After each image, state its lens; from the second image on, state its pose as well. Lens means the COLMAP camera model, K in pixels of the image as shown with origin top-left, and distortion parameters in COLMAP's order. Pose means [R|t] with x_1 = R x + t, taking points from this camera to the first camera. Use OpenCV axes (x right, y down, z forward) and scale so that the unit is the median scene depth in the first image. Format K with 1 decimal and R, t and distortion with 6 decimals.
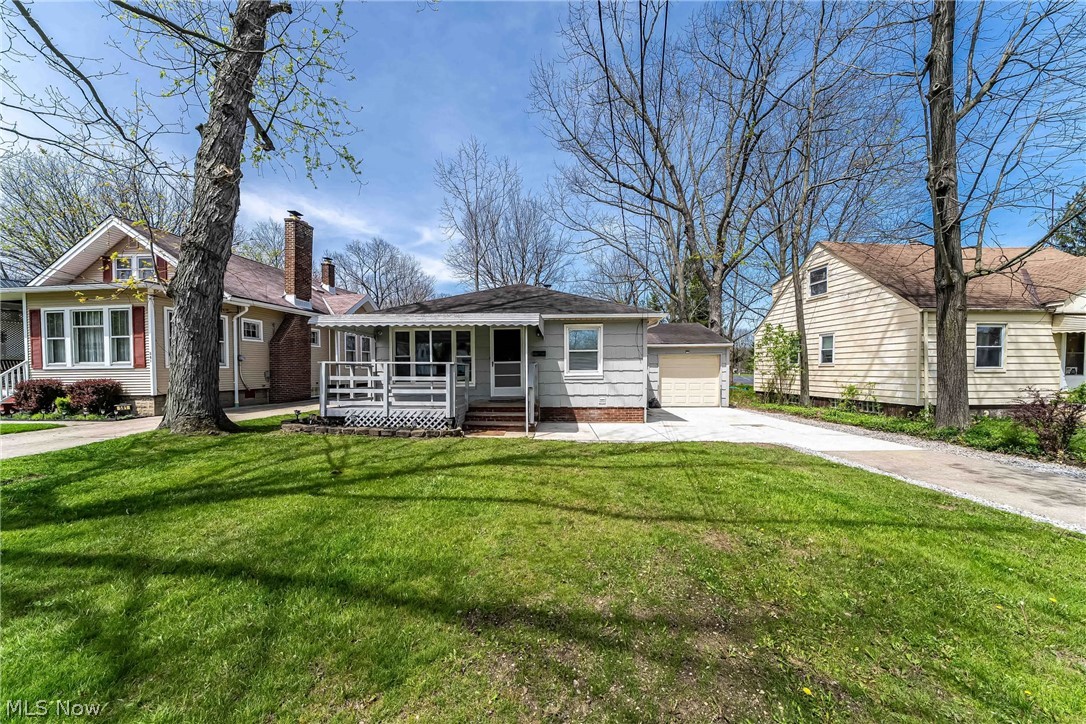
lens RADIAL K [[378.1, 0, 531.4], [0, 378.1, 355.3], [0, 0, 1]] dist [-0.001222, -0.000135]
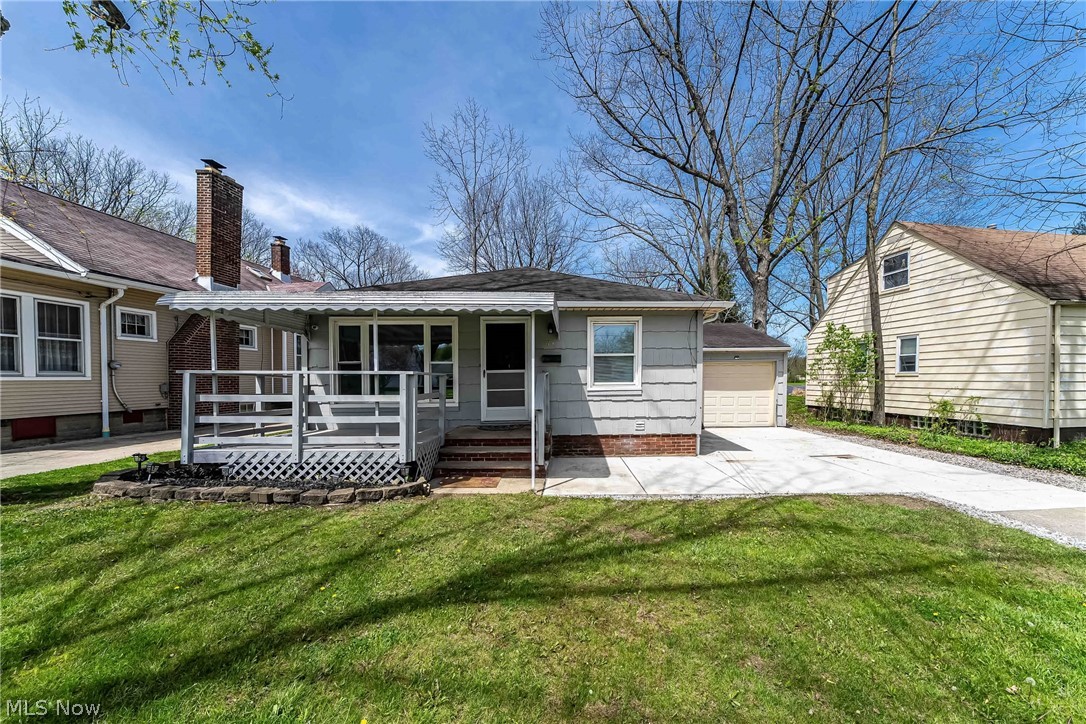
lens RADIAL K [[396.3, 0, 573.8], [0, 396.3, 368.8], [0, 0, 1]] dist [-0.001842, -0.000494]
pose [[0.996451, 0.000569, 0.084172, -0.000184], [-0.001955, 0.999864, 0.016387, 0.001980], [-0.084151, -0.016494, 0.996316, 0.247676]]
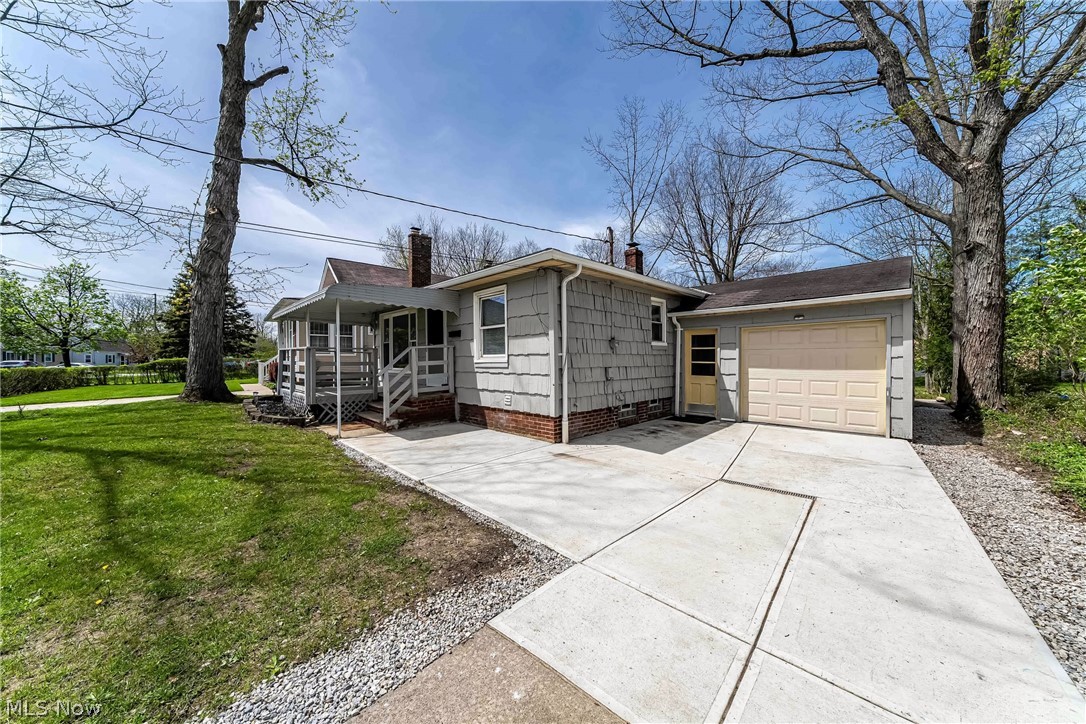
lens RADIAL K [[378.1, 0, 545.5], [0, 378.1, 338.0], [0, 0, 1]] dist [-0.001222, -0.000135]
pose [[0.738097, -0.037572, -0.673647, 0.633918], [0.027491, 0.999294, -0.025613, 0.027474], [0.674134, 0.000385, 0.738609, 0.507507]]
